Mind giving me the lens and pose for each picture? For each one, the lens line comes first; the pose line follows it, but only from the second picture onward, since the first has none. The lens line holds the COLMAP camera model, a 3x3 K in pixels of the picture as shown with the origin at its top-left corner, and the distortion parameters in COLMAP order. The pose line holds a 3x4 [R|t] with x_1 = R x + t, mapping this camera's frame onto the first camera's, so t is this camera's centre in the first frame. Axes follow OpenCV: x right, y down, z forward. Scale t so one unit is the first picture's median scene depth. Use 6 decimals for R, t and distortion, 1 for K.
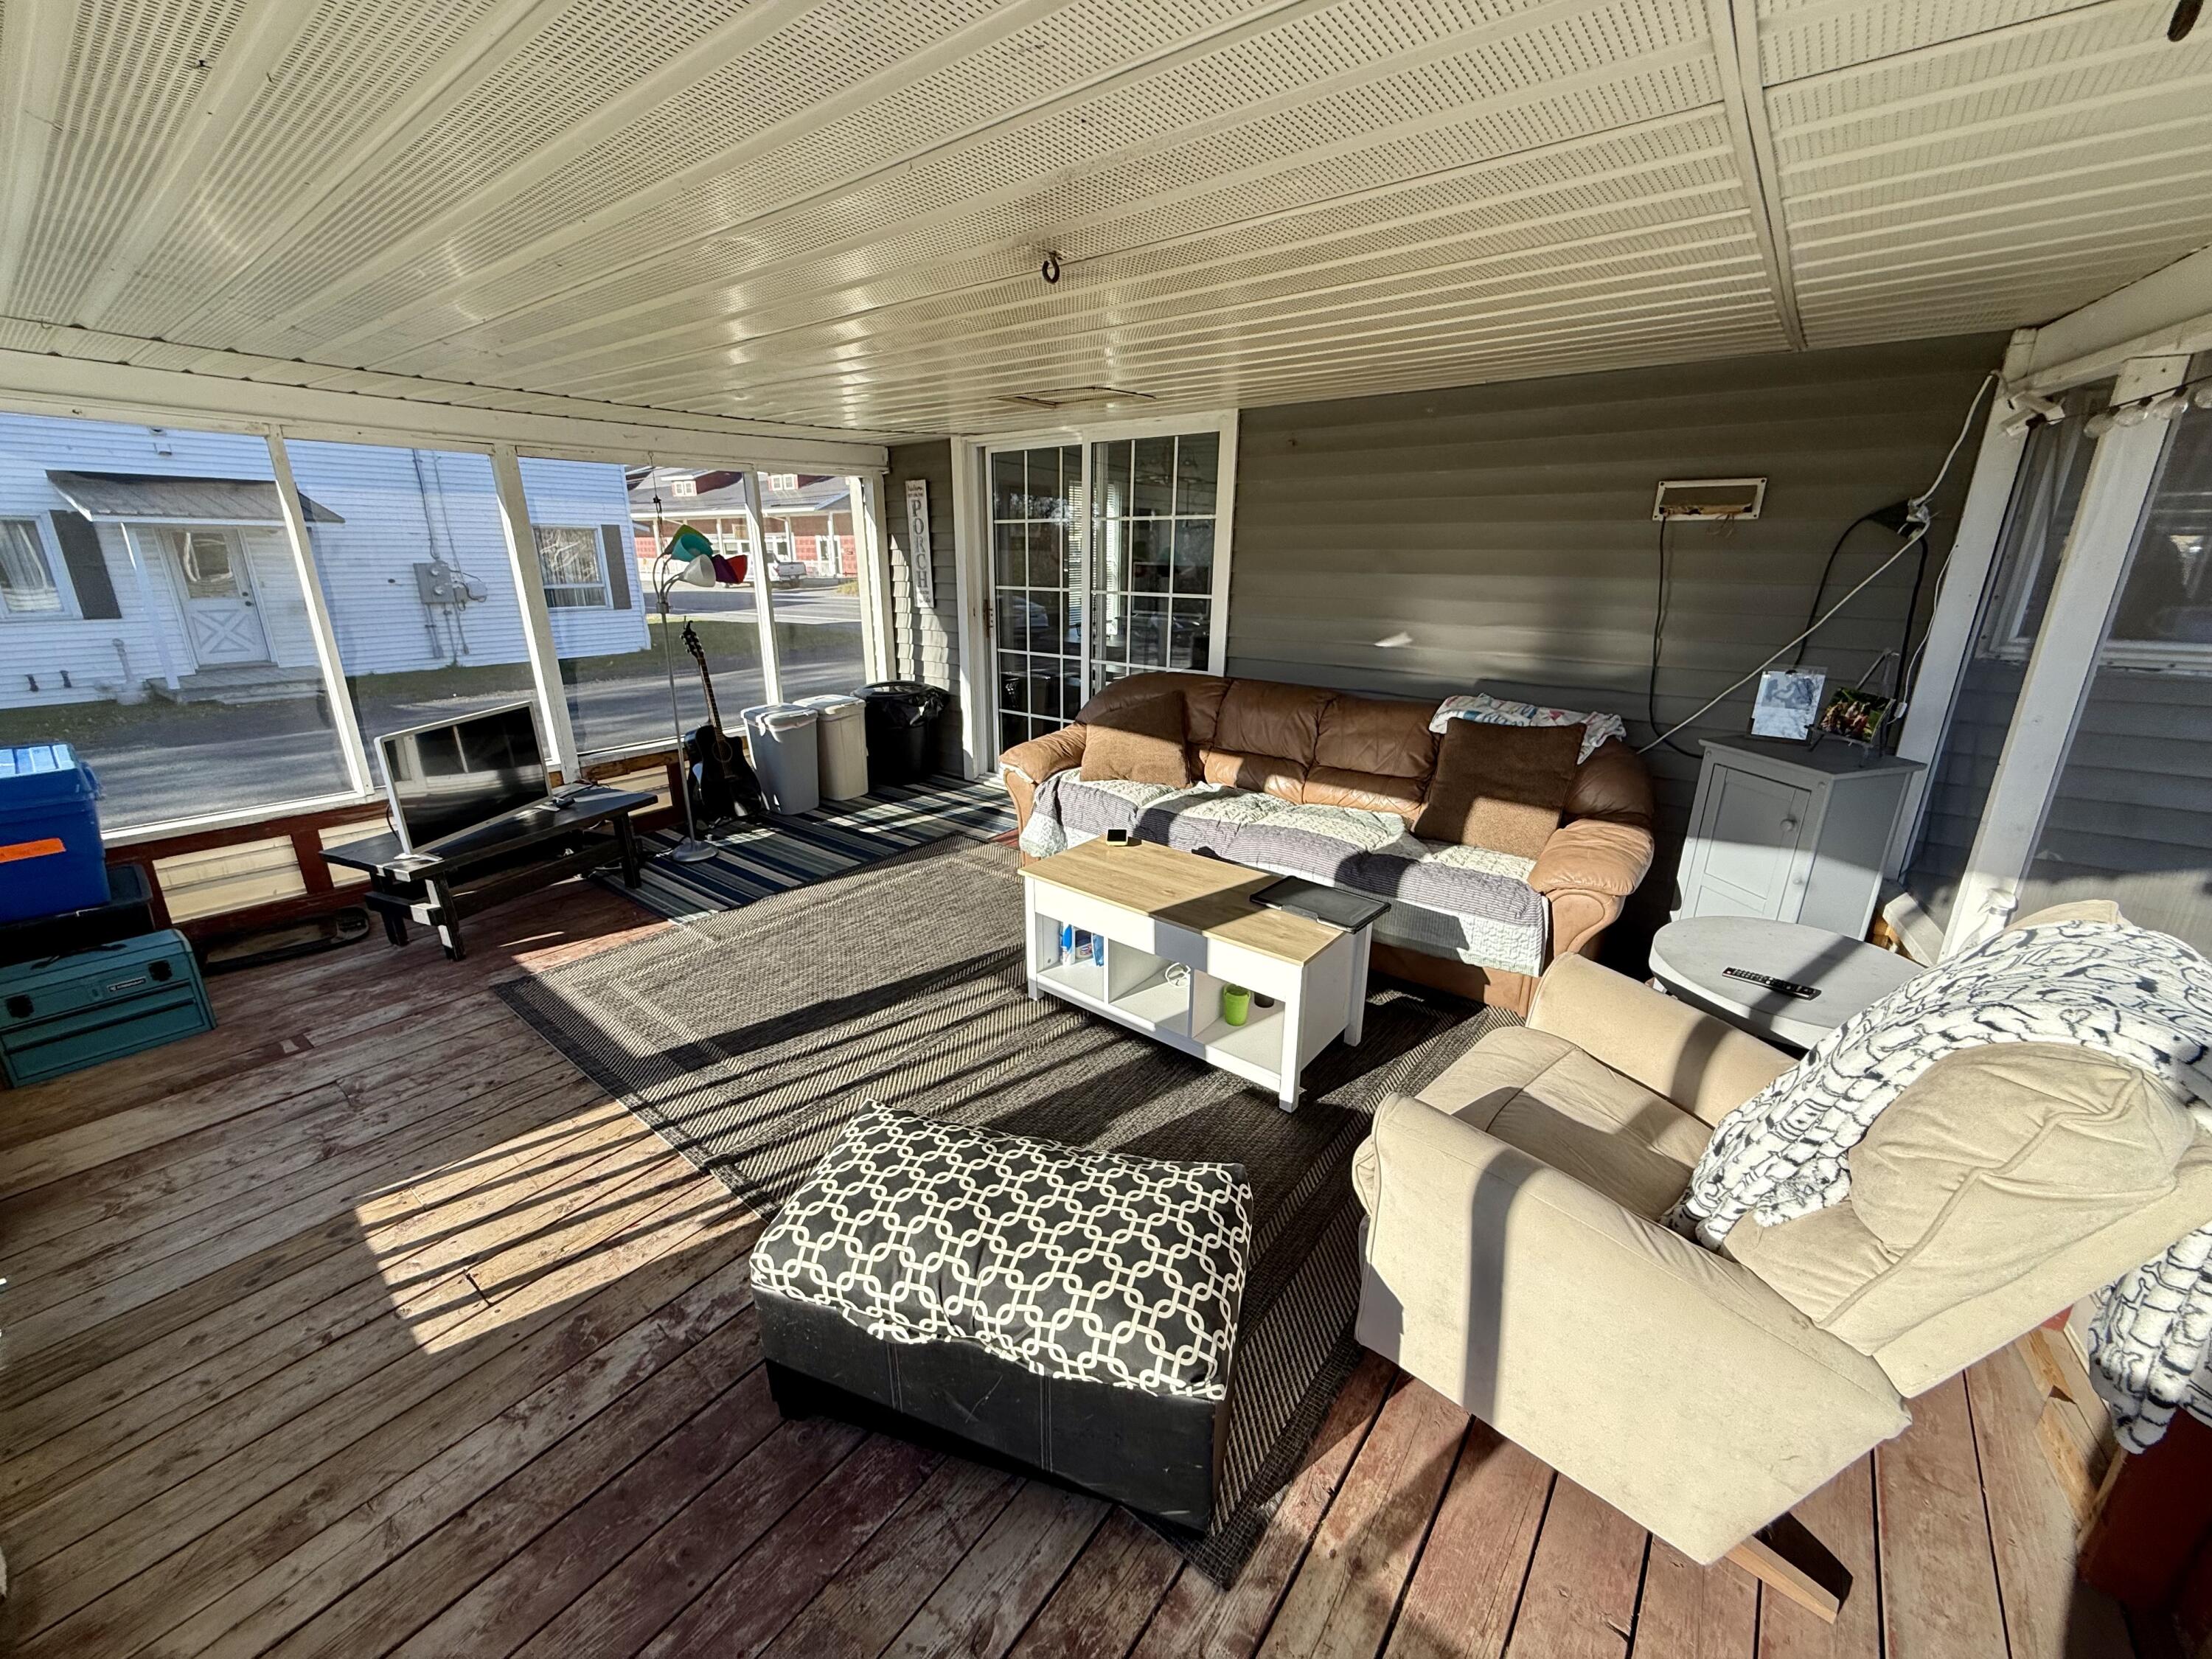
lens RADIAL K [[881.0, 0, 1096.5], [0, 881.0, 828.2], [0, 0, 1]] dist [-0.001800, -0.000139]
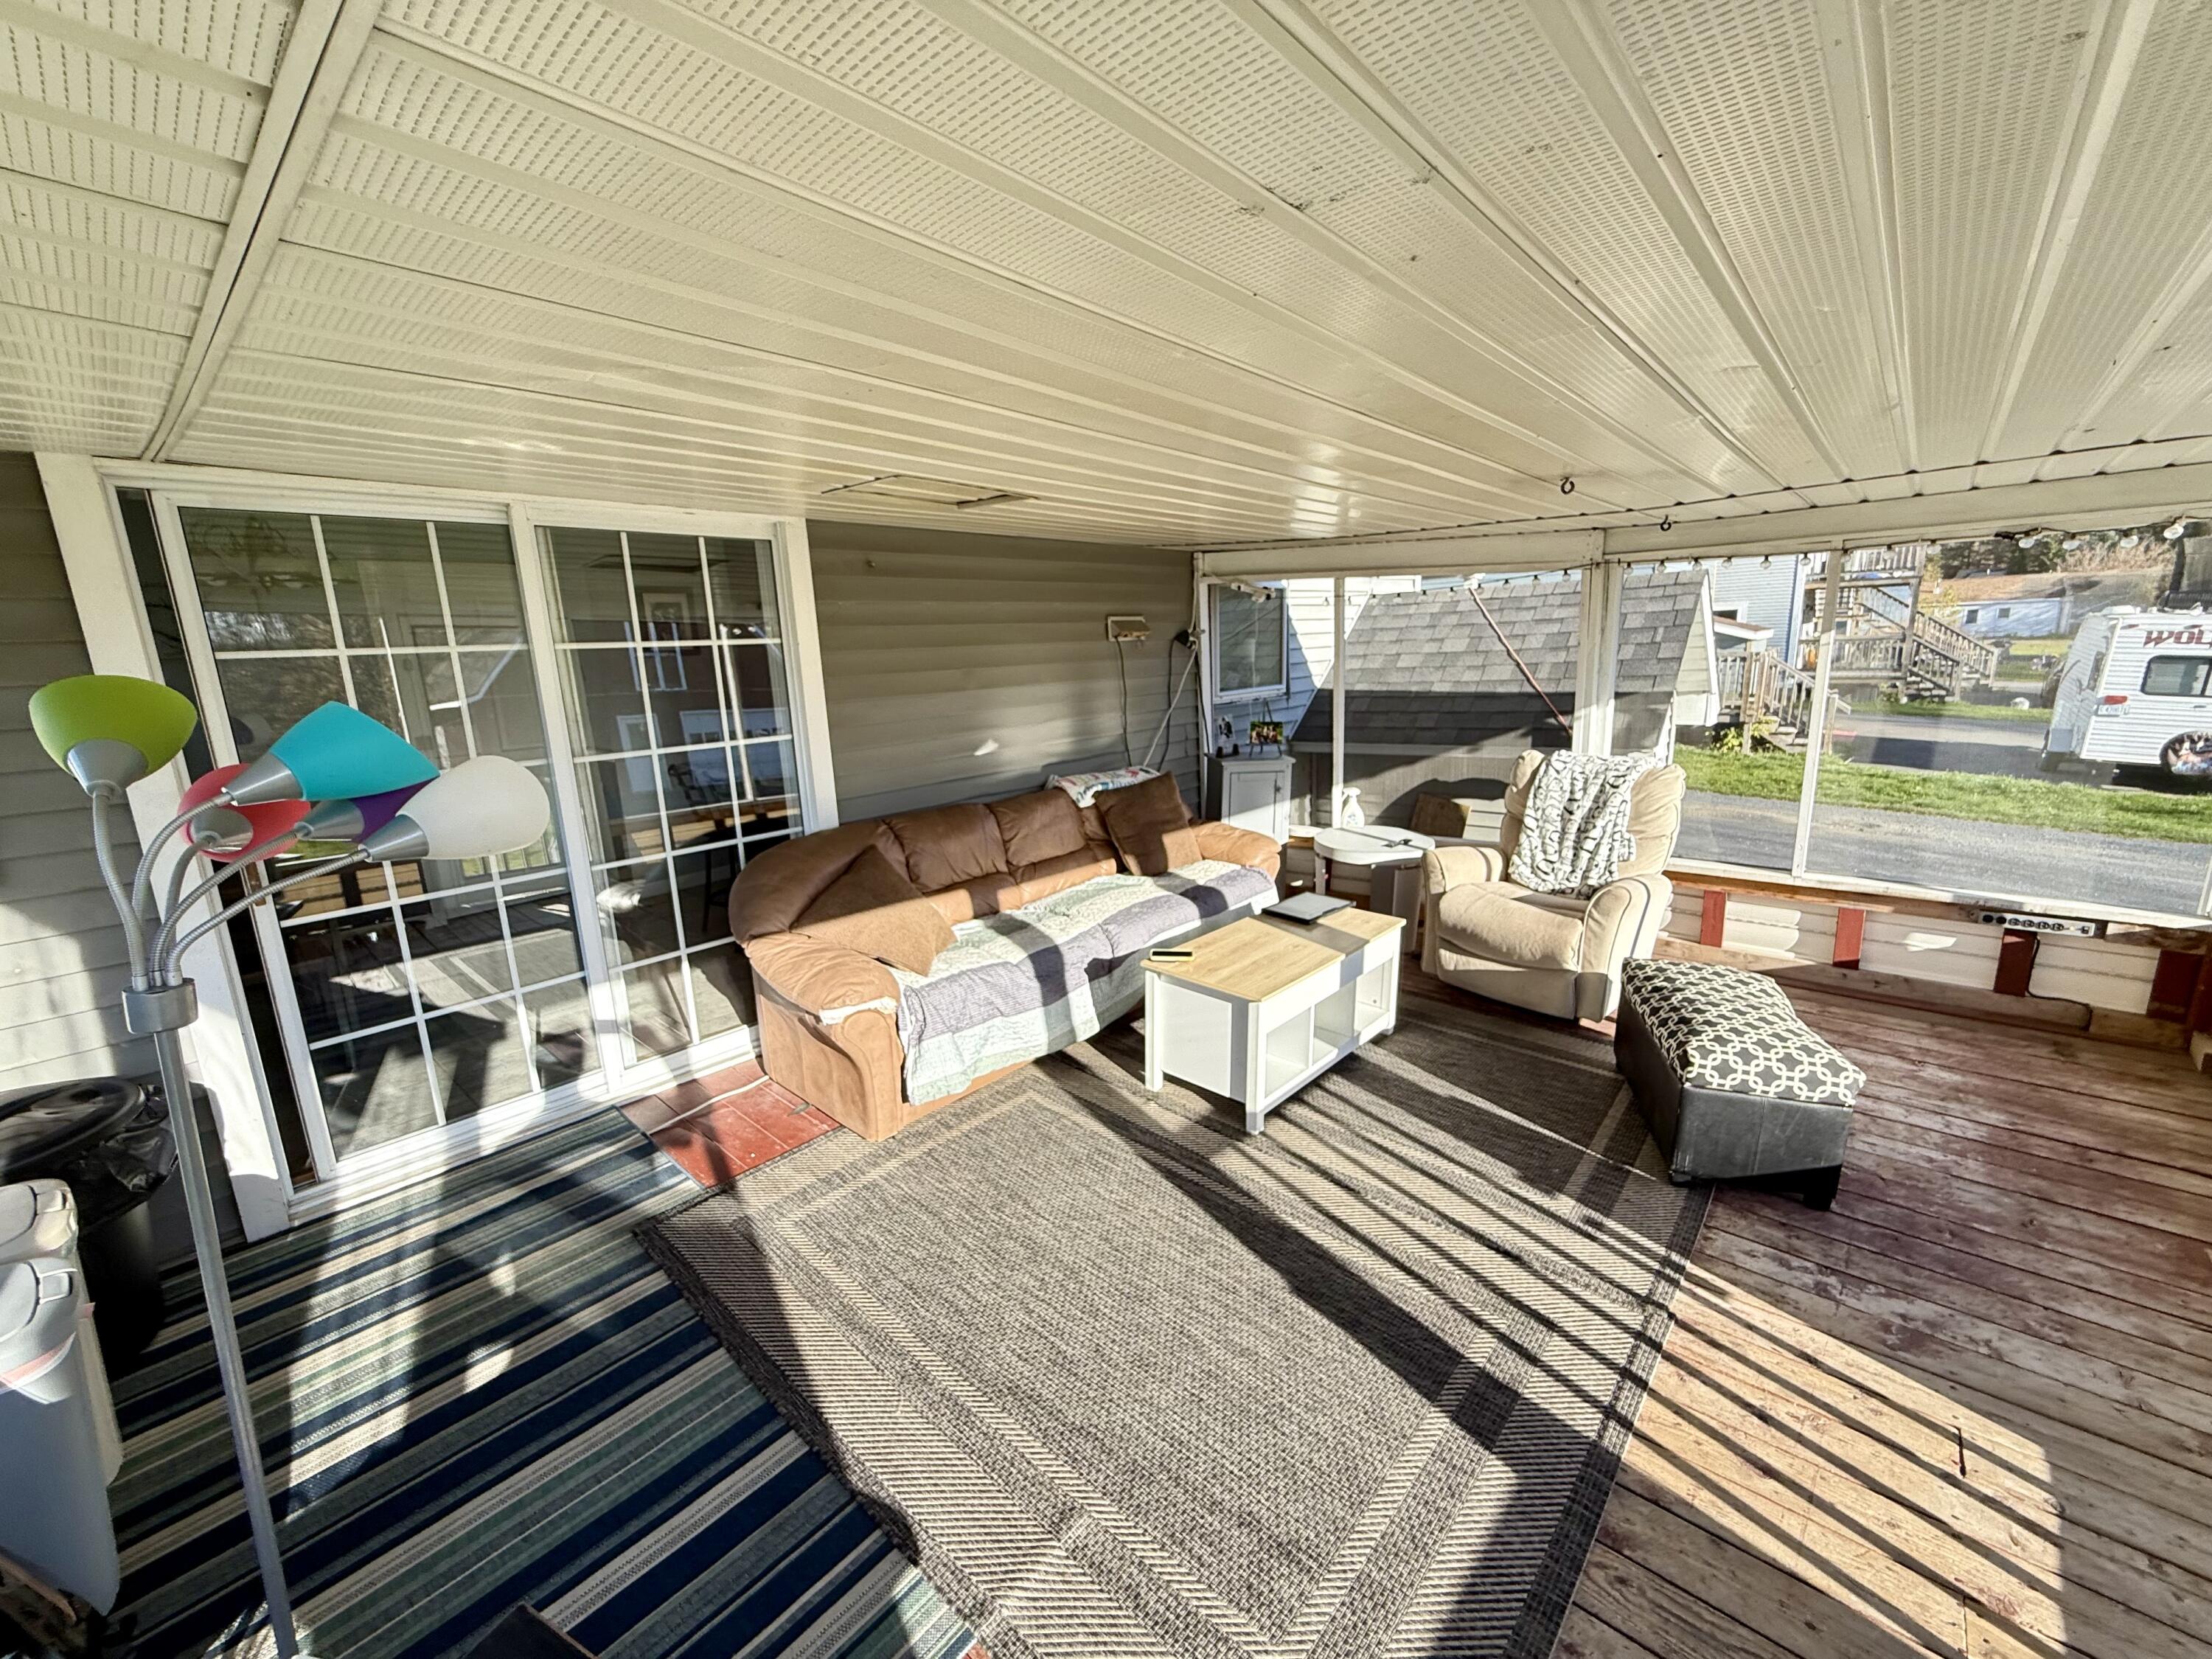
lens RADIAL K [[881.0, 0, 1101.2], [0, 881.0, 826.3], [0, 0, 1]] dist [-0.001800, -0.000139]
pose [[0.059392, -0.208340, 0.976252, -0.931865], [0.339311, 0.923960, 0.176538, -0.331221], [-0.938797, 0.320768, 0.125568, 0.935152]]
